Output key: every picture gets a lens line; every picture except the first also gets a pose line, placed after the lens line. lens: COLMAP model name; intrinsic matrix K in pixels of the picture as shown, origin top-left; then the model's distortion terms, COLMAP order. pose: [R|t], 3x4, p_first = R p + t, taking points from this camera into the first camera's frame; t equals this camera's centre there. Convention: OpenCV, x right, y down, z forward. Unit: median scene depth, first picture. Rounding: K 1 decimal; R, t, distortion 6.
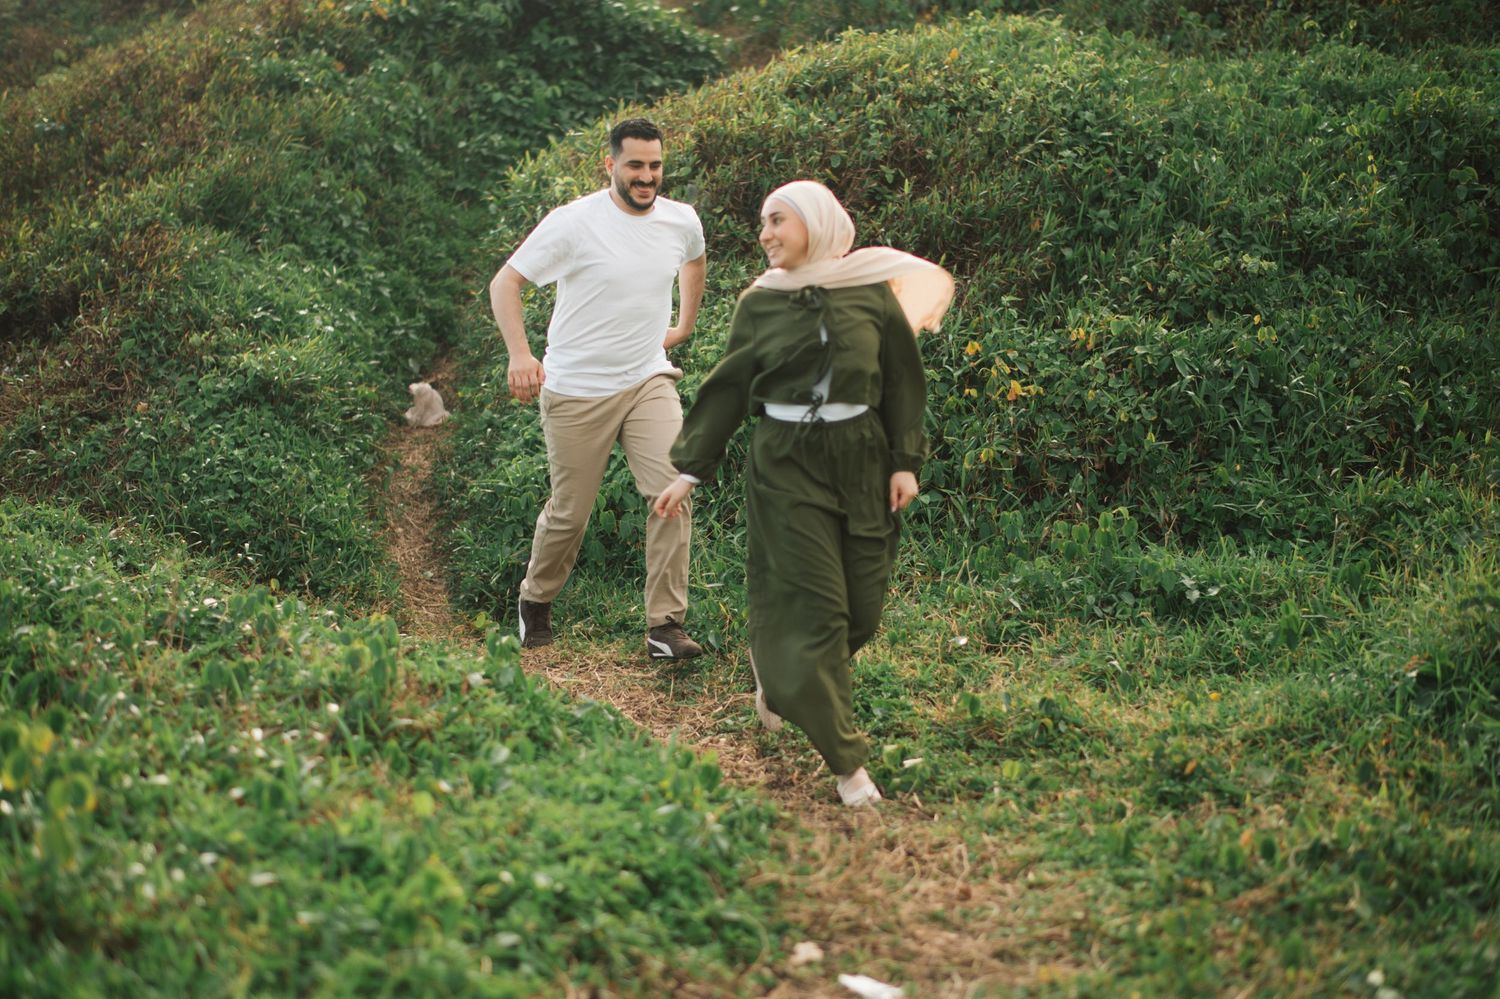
lens RADIAL K [[2435.7, 0, 750.0], [0, 2435.7, 499.5], [0, 0, 1]] dist [-0.003552, 0.043022]
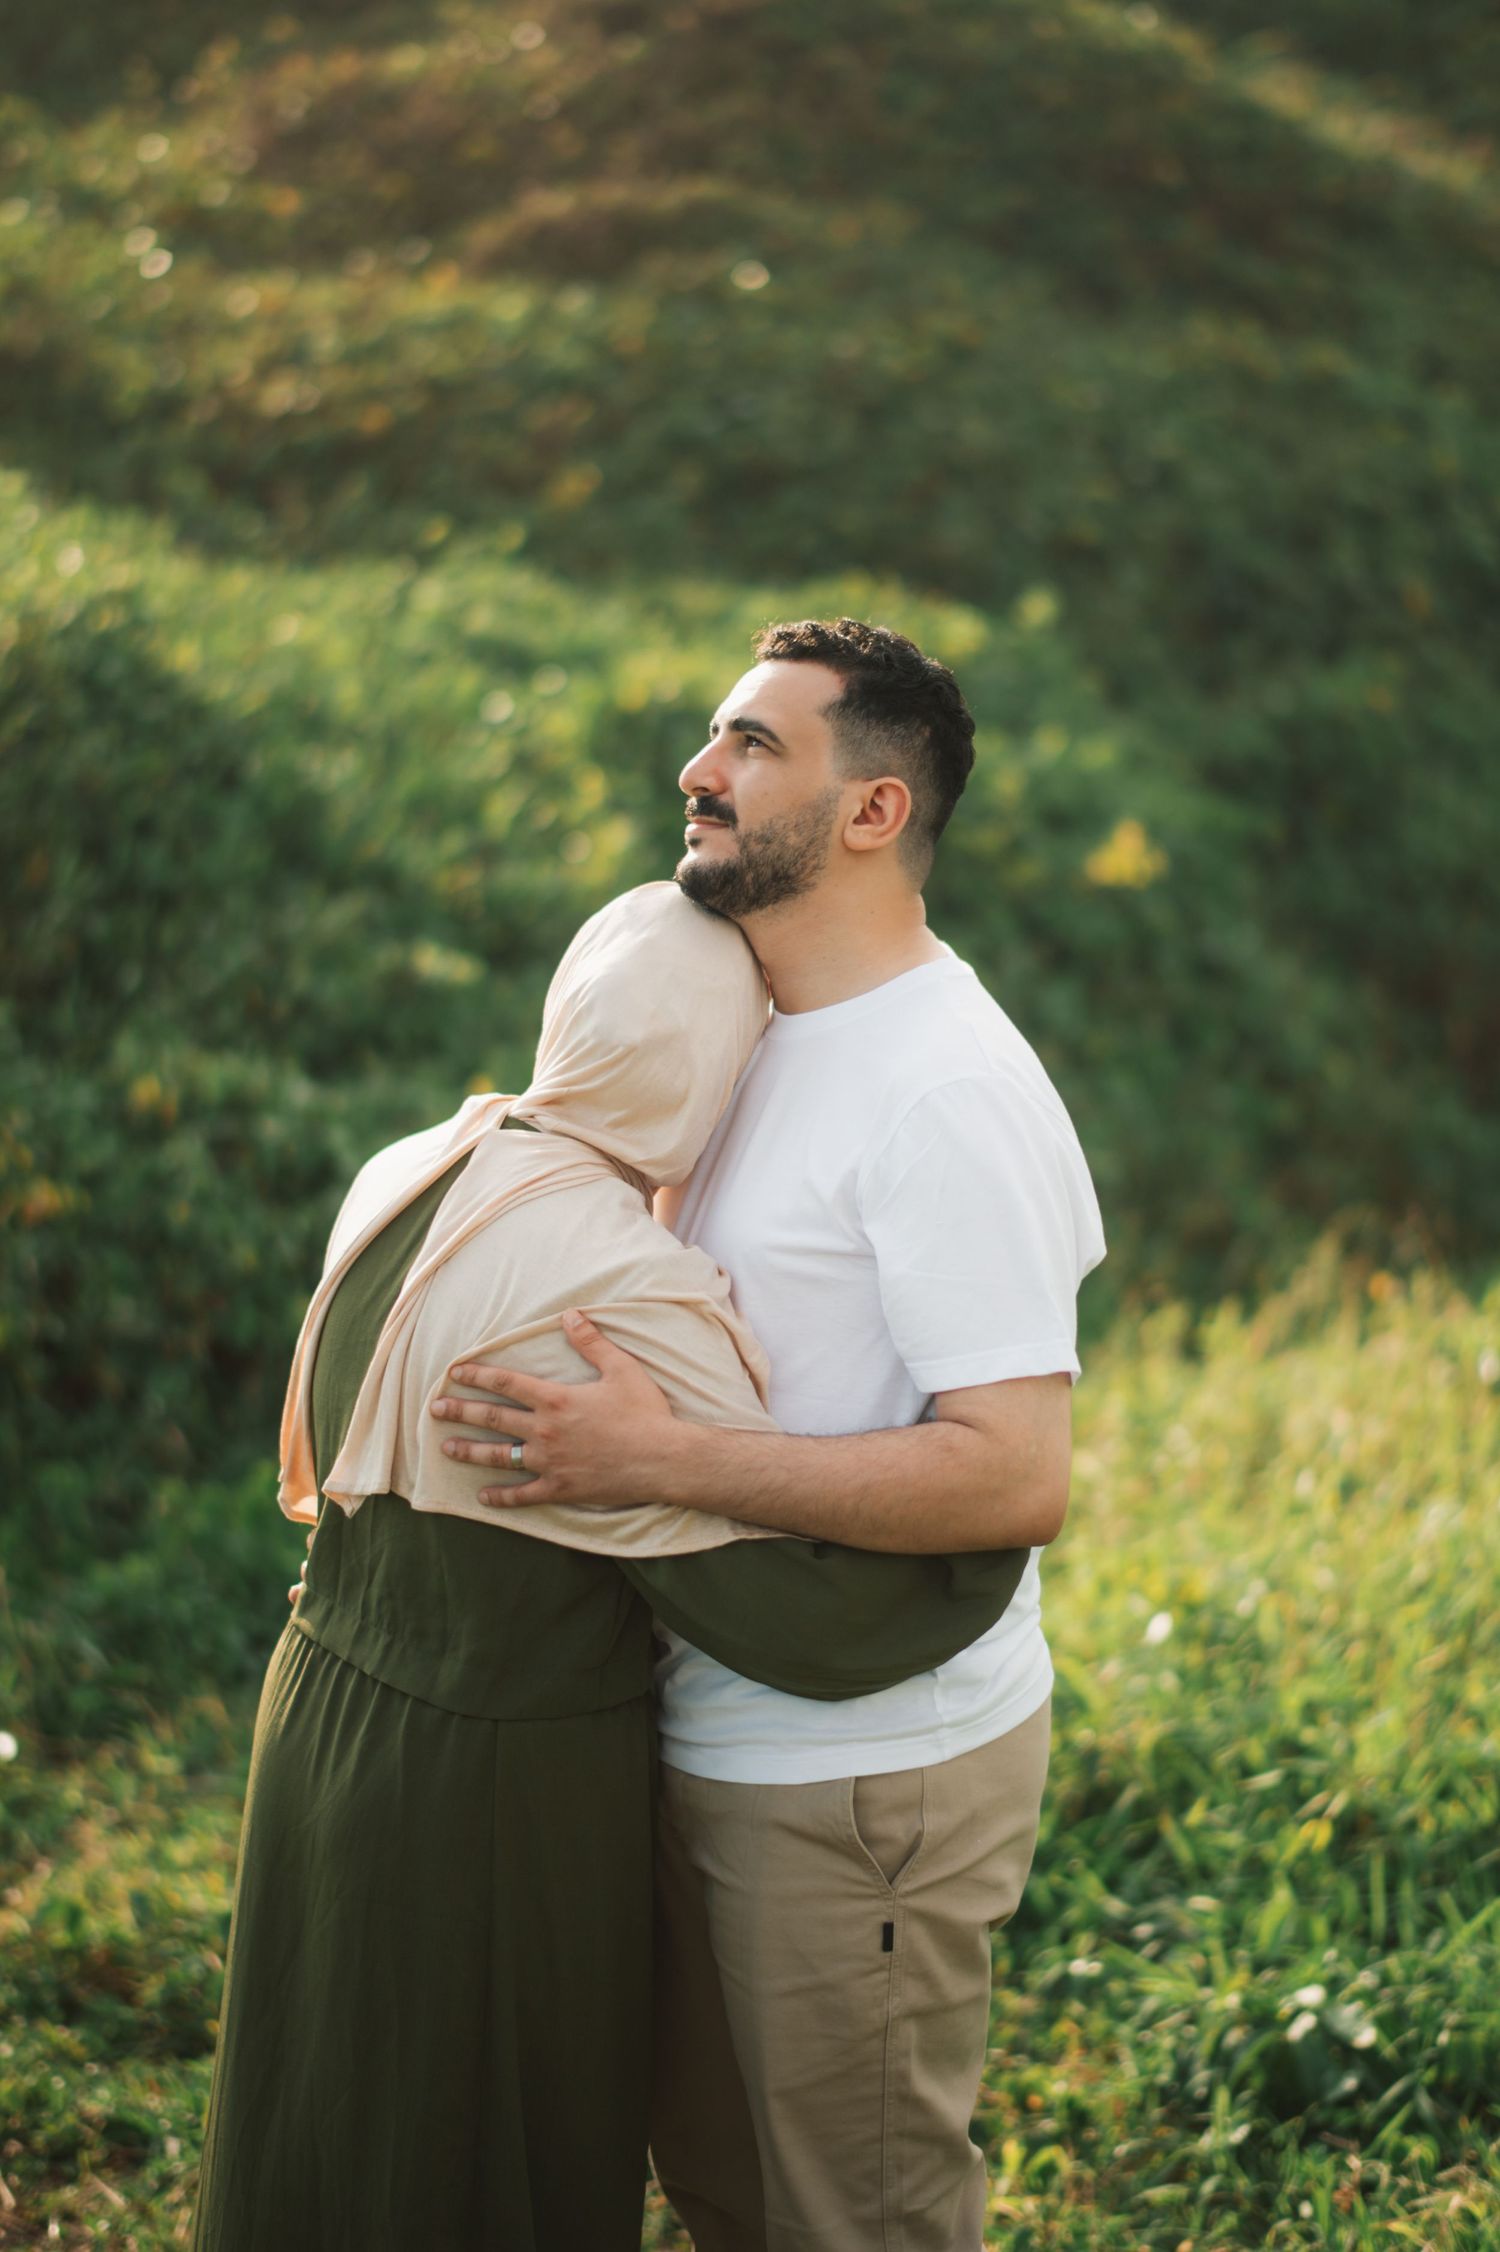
lens RADIAL K [[3656.8, 0, 749.1], [0, 3656.8, 1208.6], [0, 0, 1]] dist [-0.003552, 0.043022]
pose [[0.926565, 0.016204, 0.375785, -0.042081], [-0.018643, 0.999822, 0.002854, -0.043834], [-0.375672, -0.009650, 0.926702, 0.186492]]
